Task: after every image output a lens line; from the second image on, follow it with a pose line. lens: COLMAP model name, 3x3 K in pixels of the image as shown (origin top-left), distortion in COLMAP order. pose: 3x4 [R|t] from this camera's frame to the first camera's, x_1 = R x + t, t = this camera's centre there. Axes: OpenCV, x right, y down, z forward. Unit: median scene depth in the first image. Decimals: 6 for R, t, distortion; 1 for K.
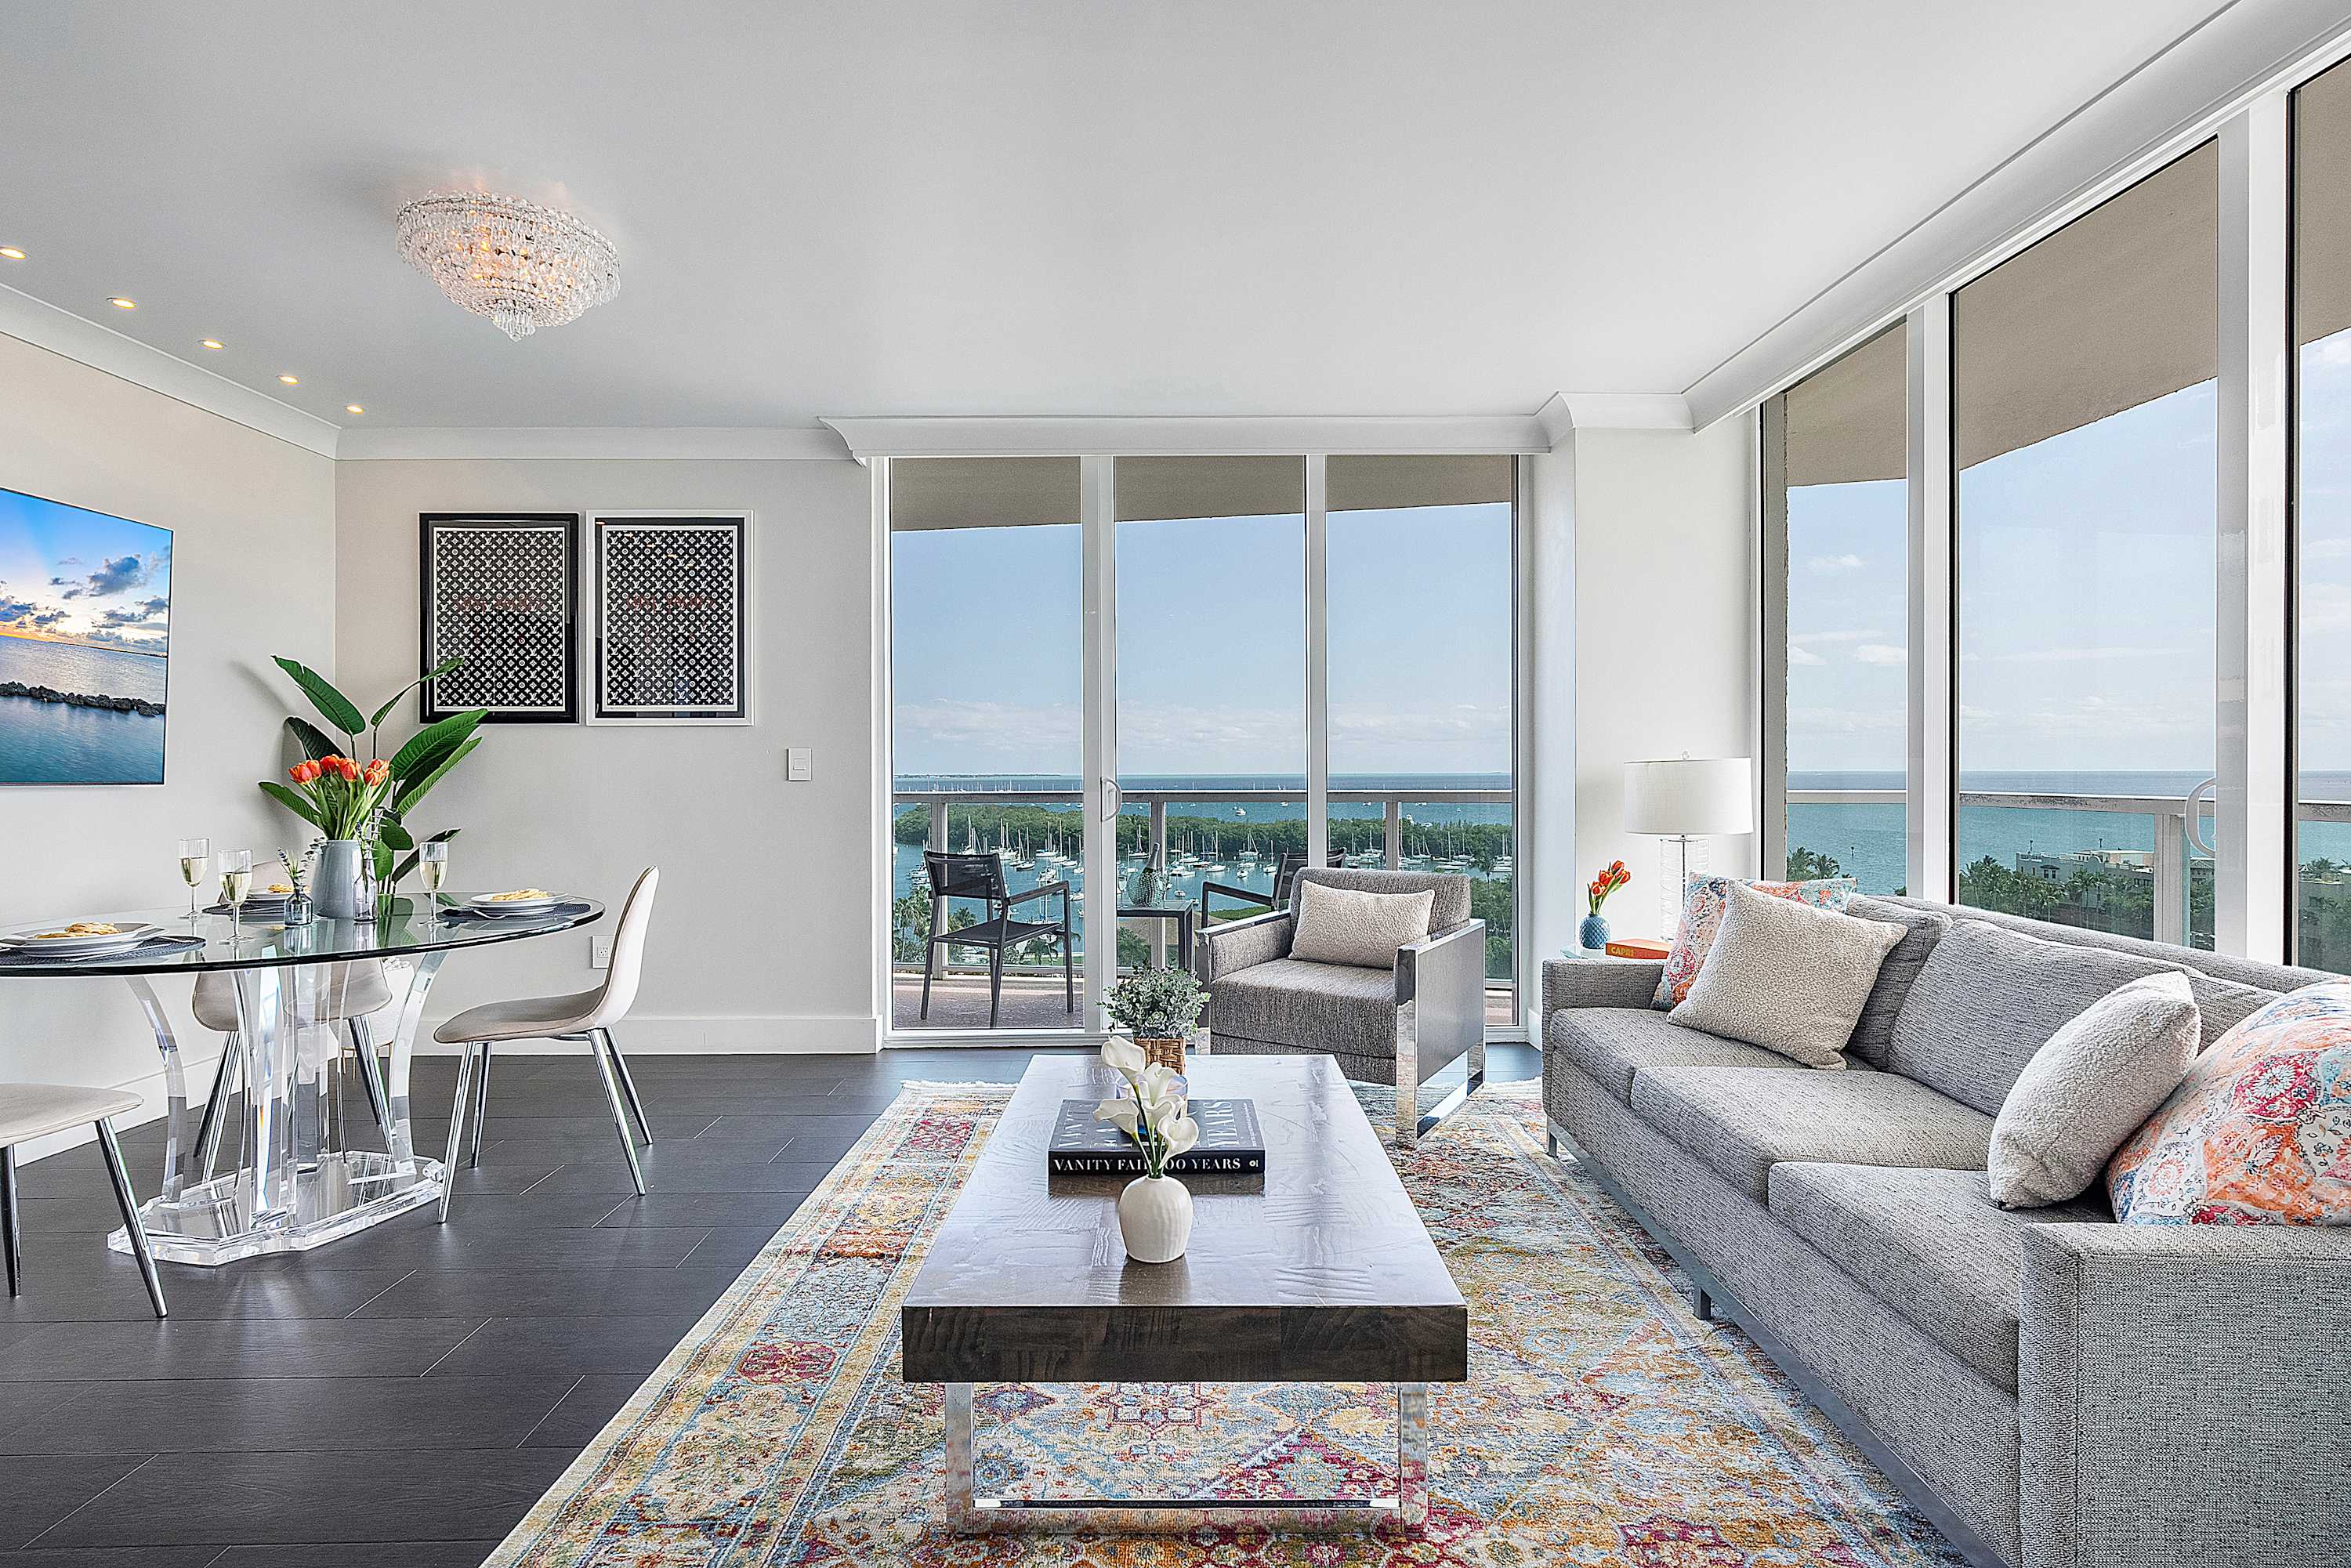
lens RADIAL K [[1090.8, 0, 1188.9], [0, 1090.8, 779.4], [0, 0, 1]] dist [0.002506, -0.000277]
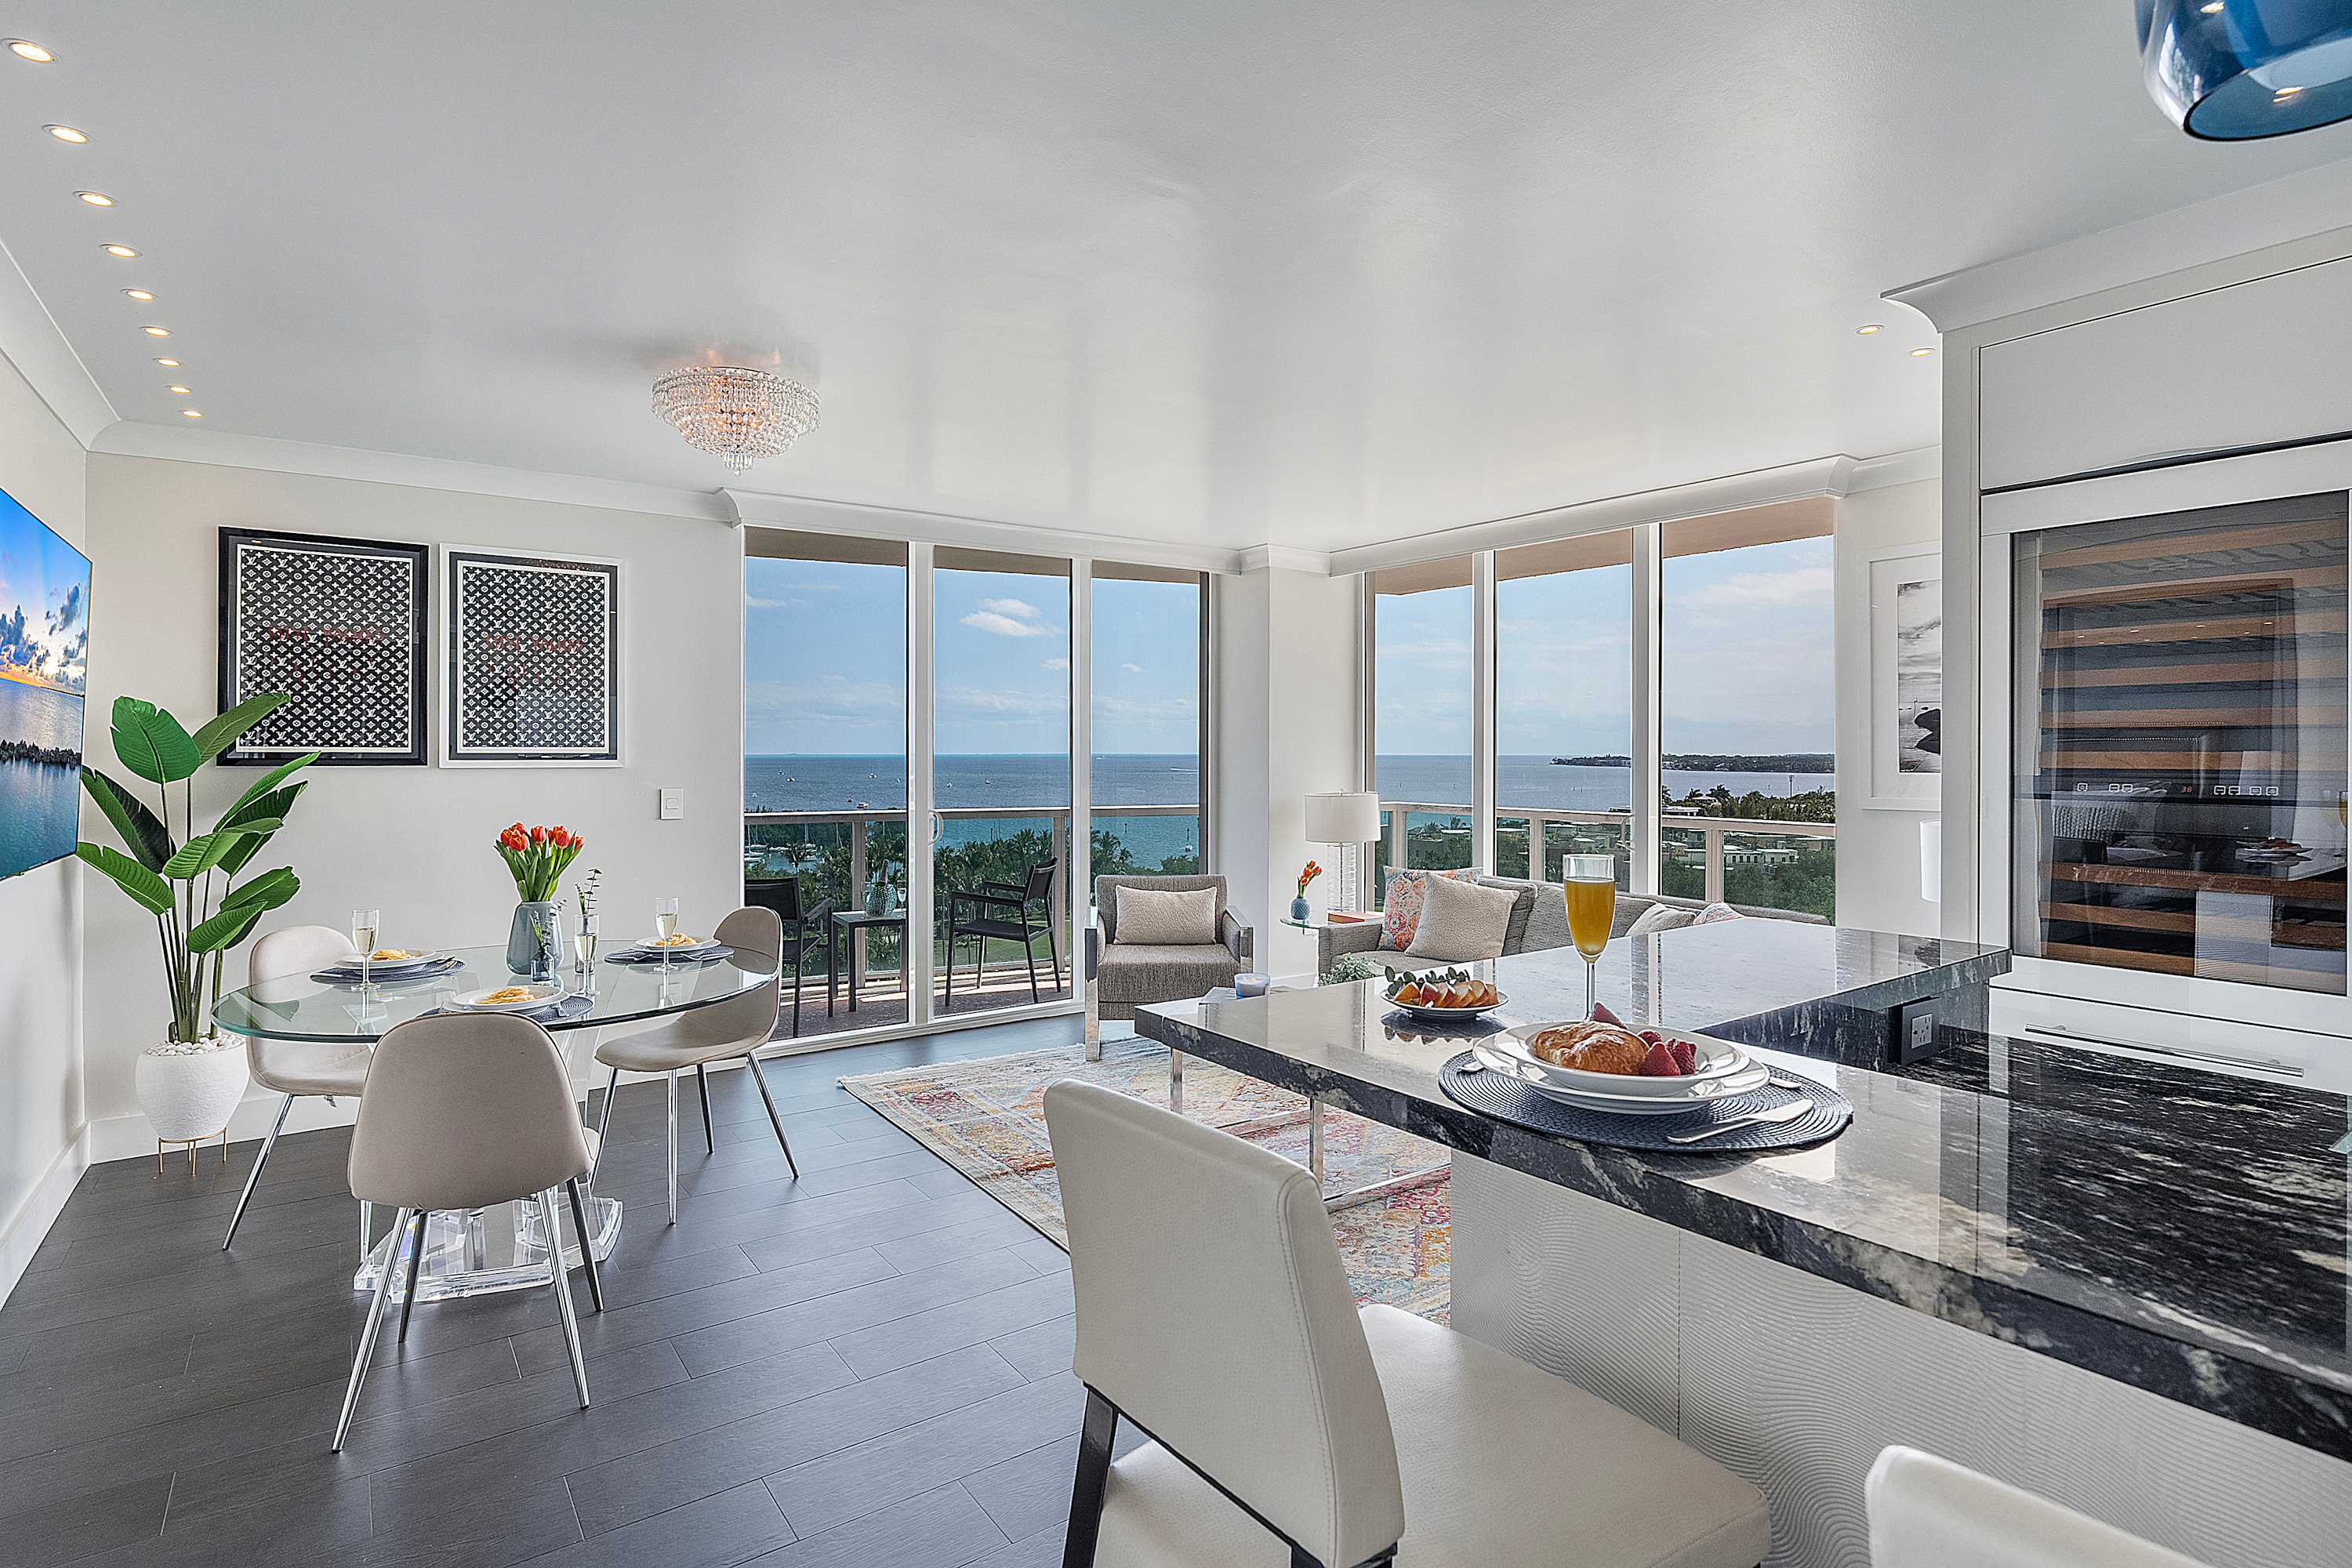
lens RADIAL K [[1153.9, 0, 1180.9], [0, 1153.9, 764.6], [0, 0, 1]] dist [-0.000701, 0.002377]
pose [[0.823055, -0.000036, 0.567961, -0.589814], [-0.001200, 0.999998, 0.001804, -0.054834], [-0.567960, -0.002166, 0.823053, -0.200926]]
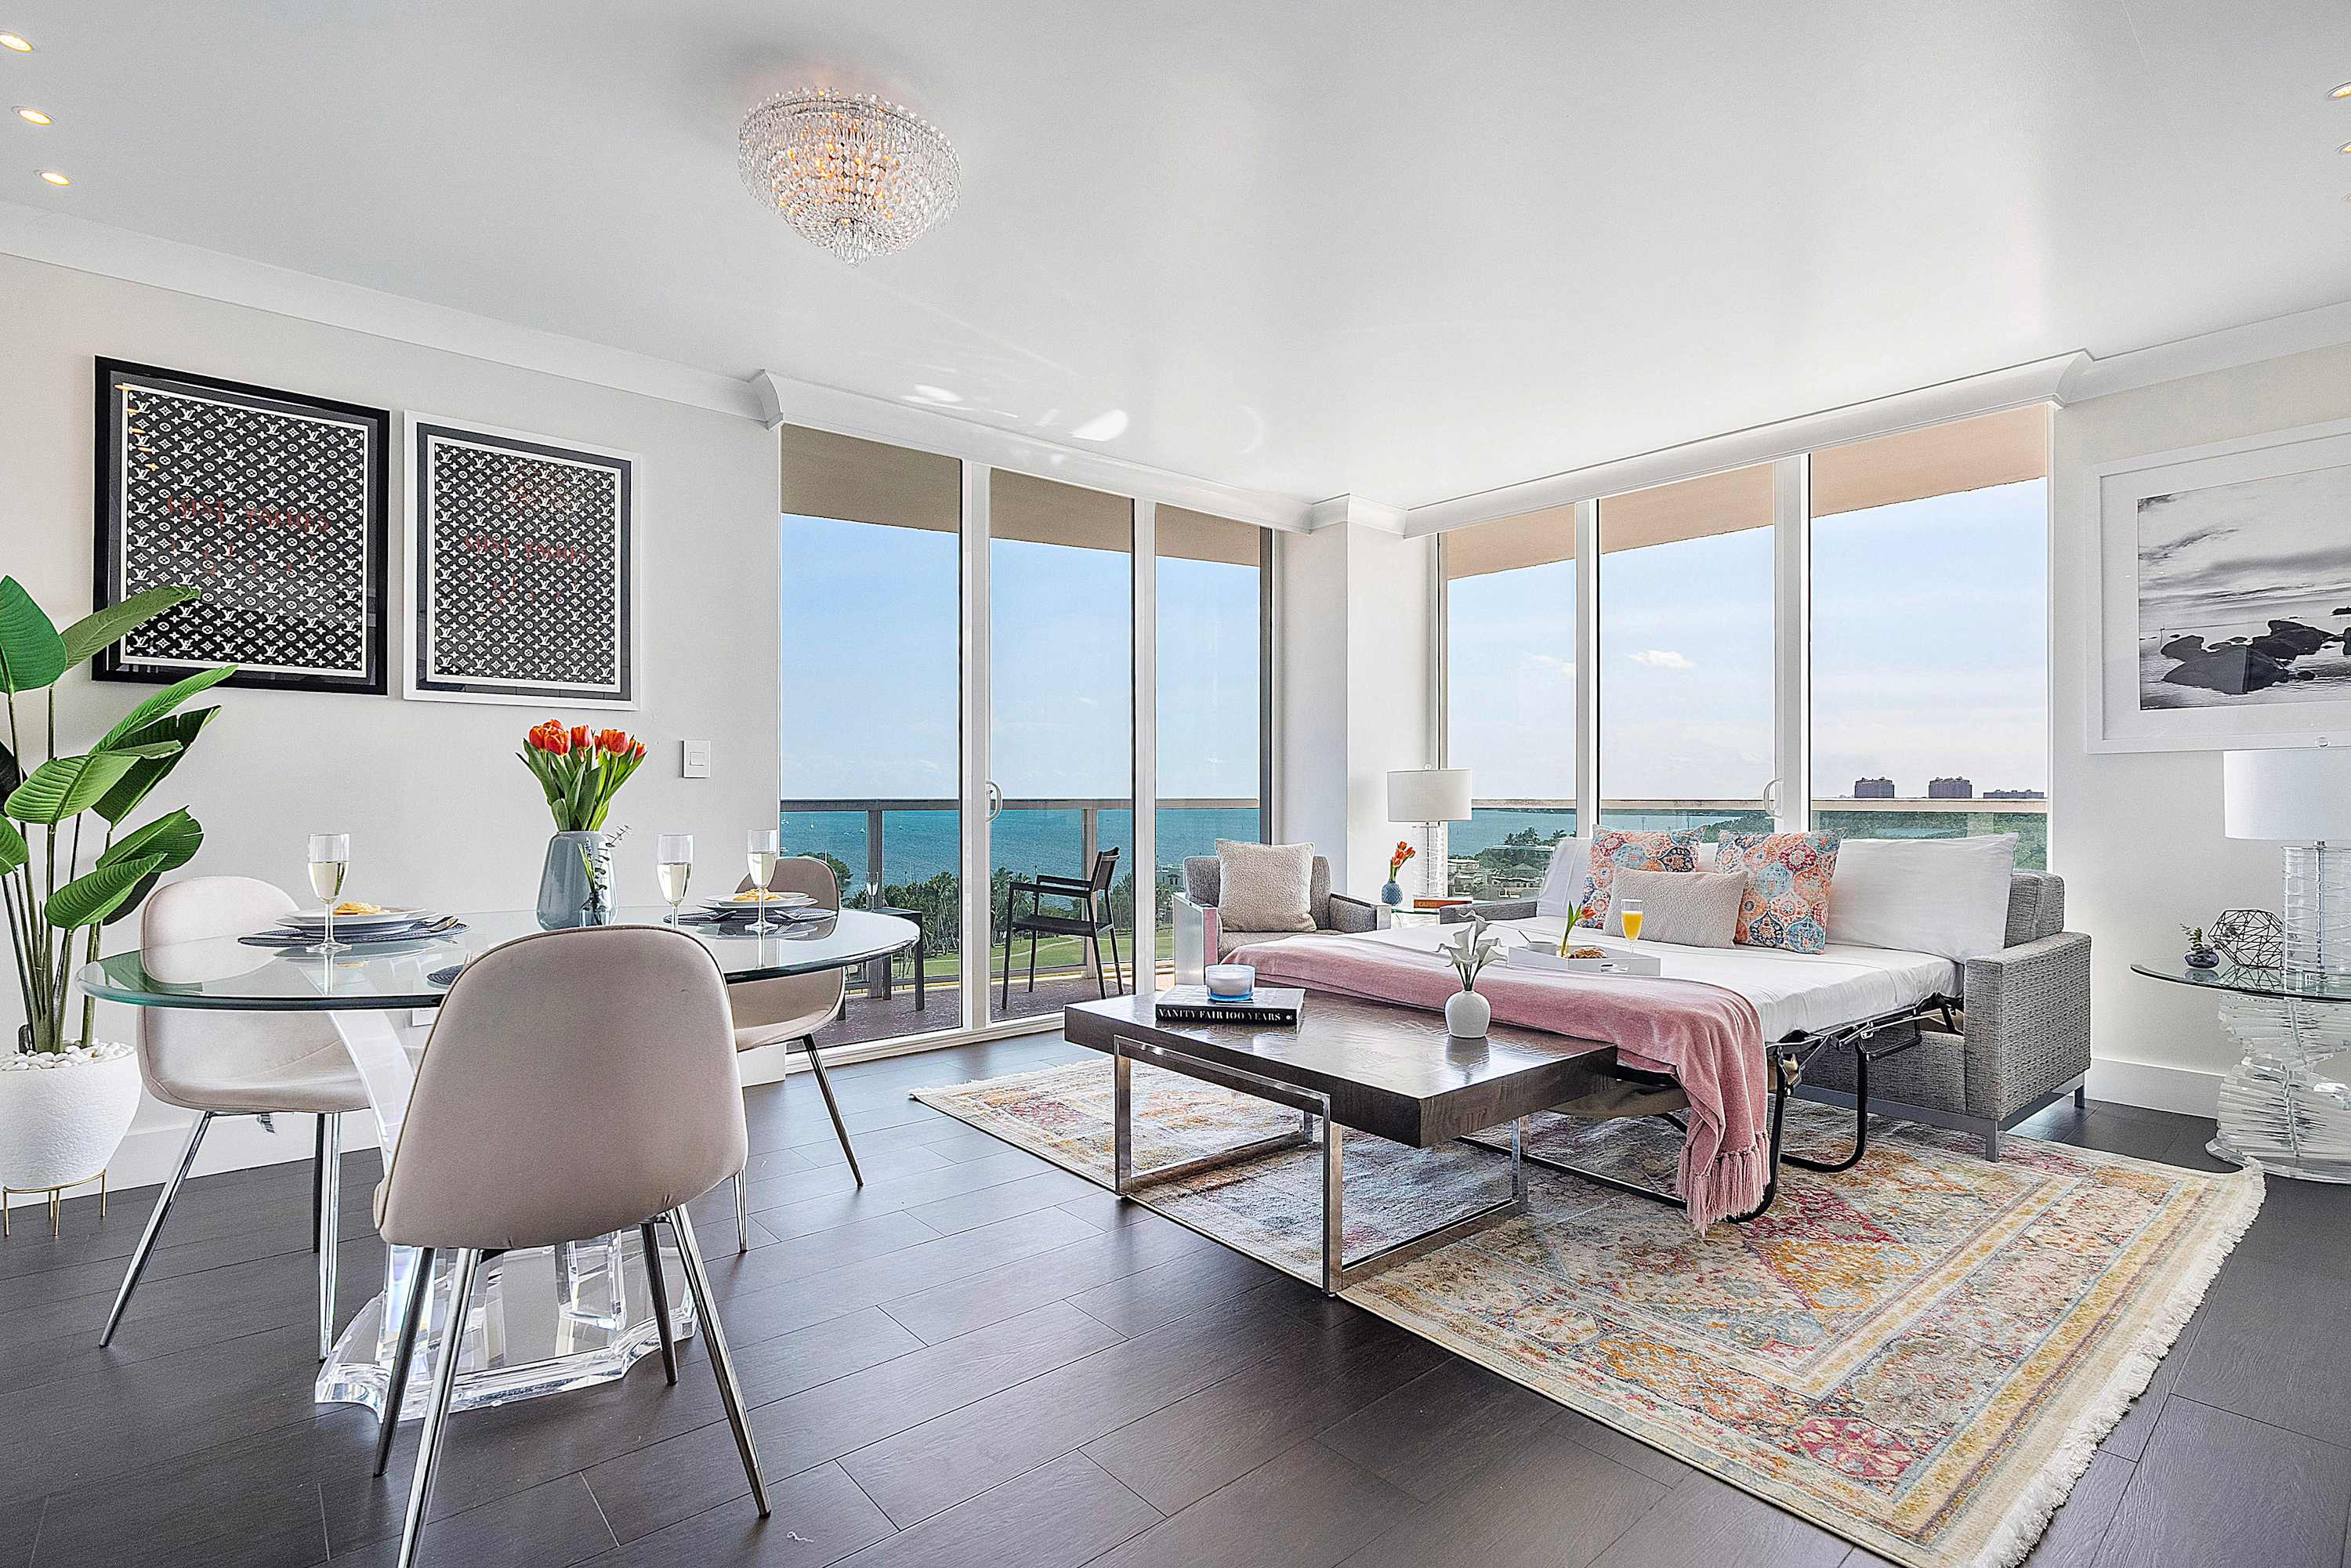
lens RADIAL K [[1090.8, 0, 1182.2], [0, 1090.8, 800.9], [0, 0, 1]] dist [0.002506, -0.000277]
pose [[0.771960, 0.000330, 0.635671, -0.613582], [0.003175, 0.999985, -0.004375, 0.024733], [-0.635663, 0.005396, 0.771947, 0.090247]]
